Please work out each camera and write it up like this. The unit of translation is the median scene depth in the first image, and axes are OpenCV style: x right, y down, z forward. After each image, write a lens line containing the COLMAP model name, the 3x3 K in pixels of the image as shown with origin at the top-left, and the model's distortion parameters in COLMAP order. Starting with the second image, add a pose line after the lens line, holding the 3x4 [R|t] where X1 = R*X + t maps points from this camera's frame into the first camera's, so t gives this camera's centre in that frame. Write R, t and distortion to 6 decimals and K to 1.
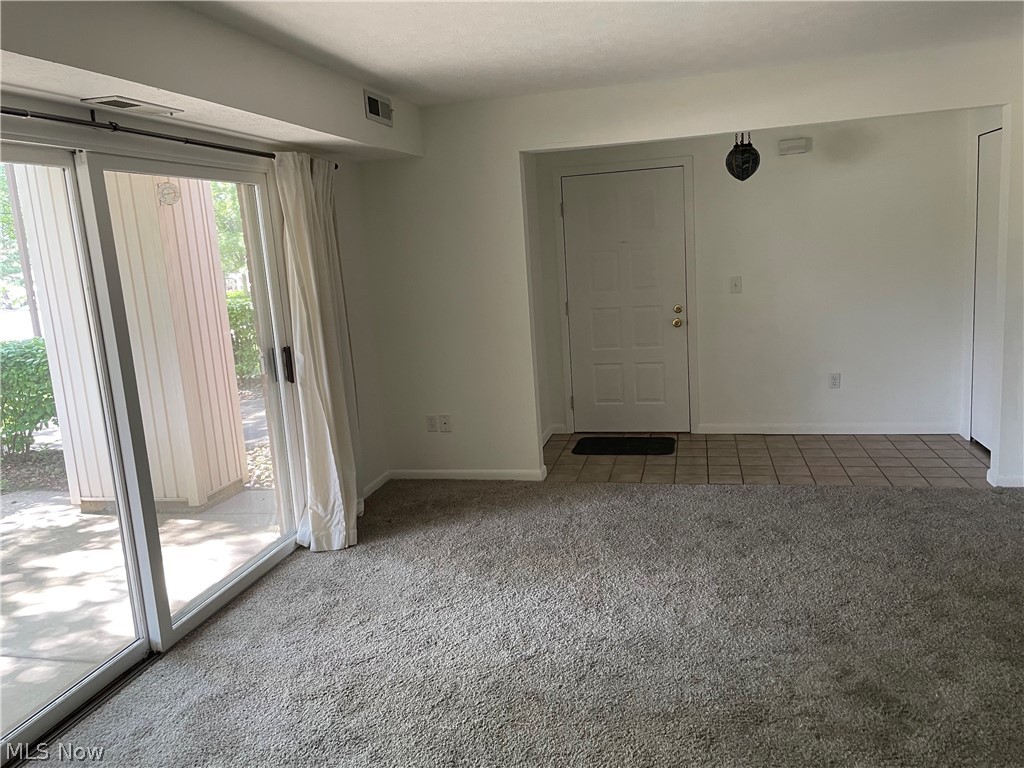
lens RADIAL K [[768.7, 0, 514.3], [0, 768.7, 372.5], [0, 0, 1]] dist [0.077314, -0.095551]
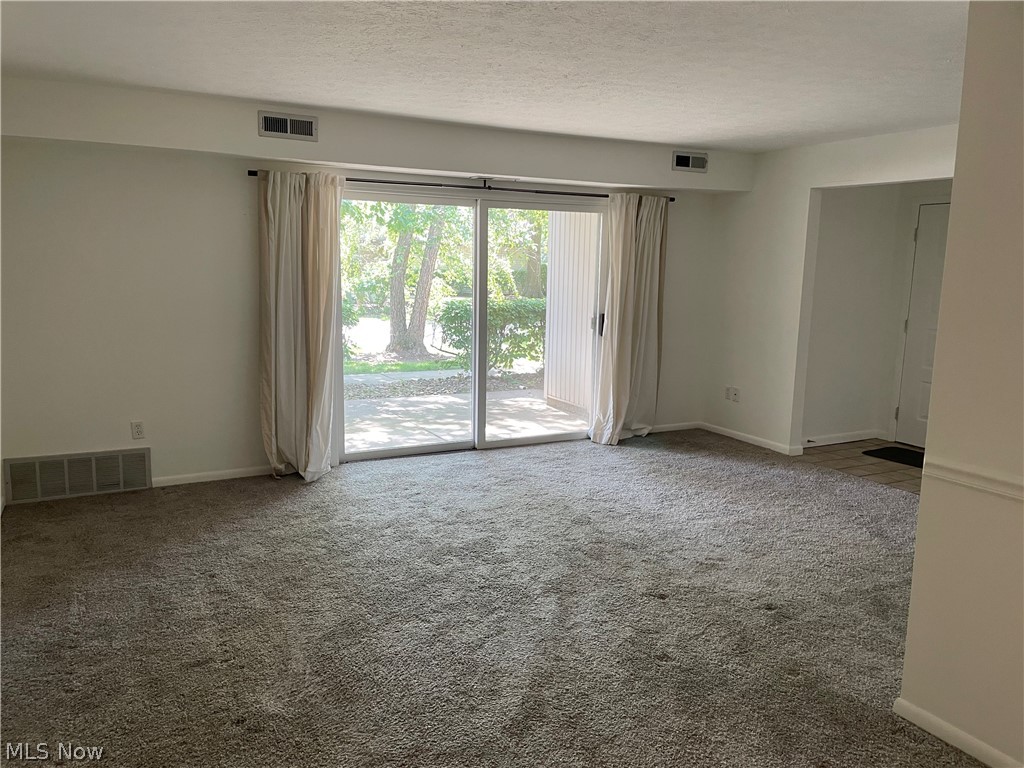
lens RADIAL K [[775.9, 0, 512.0], [0, 775.9, 384.0], [0, 0, 1]] dist [0.117769, -0.147194]
pose [[0.648078, 0.196071, -0.735902, 0.810868], [-0.187156, 0.977661, 0.095665, -0.009192], [0.738219, 0.075730, 0.670296, -0.219294]]
